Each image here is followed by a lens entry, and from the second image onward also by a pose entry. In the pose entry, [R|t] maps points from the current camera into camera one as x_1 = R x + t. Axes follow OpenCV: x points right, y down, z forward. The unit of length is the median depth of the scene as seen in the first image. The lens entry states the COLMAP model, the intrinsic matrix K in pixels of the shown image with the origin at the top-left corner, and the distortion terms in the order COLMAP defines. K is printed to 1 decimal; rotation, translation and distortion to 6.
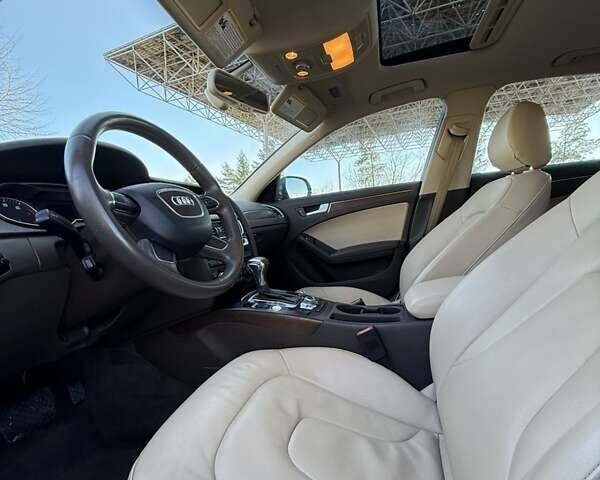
lens RADIAL K [[323.6, 0, 300.0], [0, 323.6, 240.0], [0, 0, 1]] dist [0.004029, 0.001090]
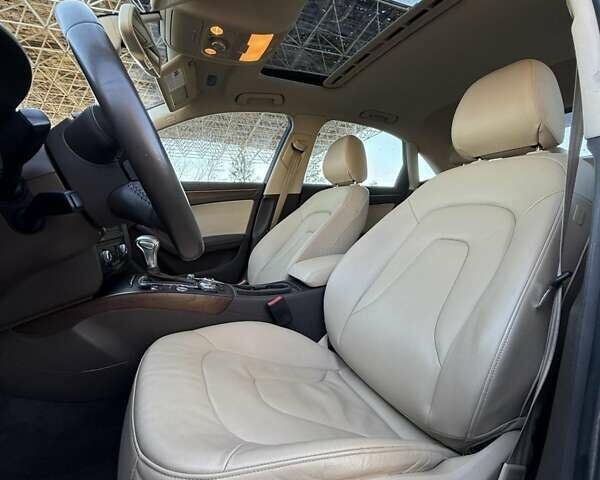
lens RADIAL K [[323.6, 0, 300.0], [0, 323.6, 240.0], [0, 0, 1]] dist [0.004029, 0.001090]
pose [[0.773756, 0.043442, 0.631993, -0.298859], [-0.025679, 0.998977, -0.037227, 0.072372], [-0.632964, 0.012576, 0.774079, 0.051639]]
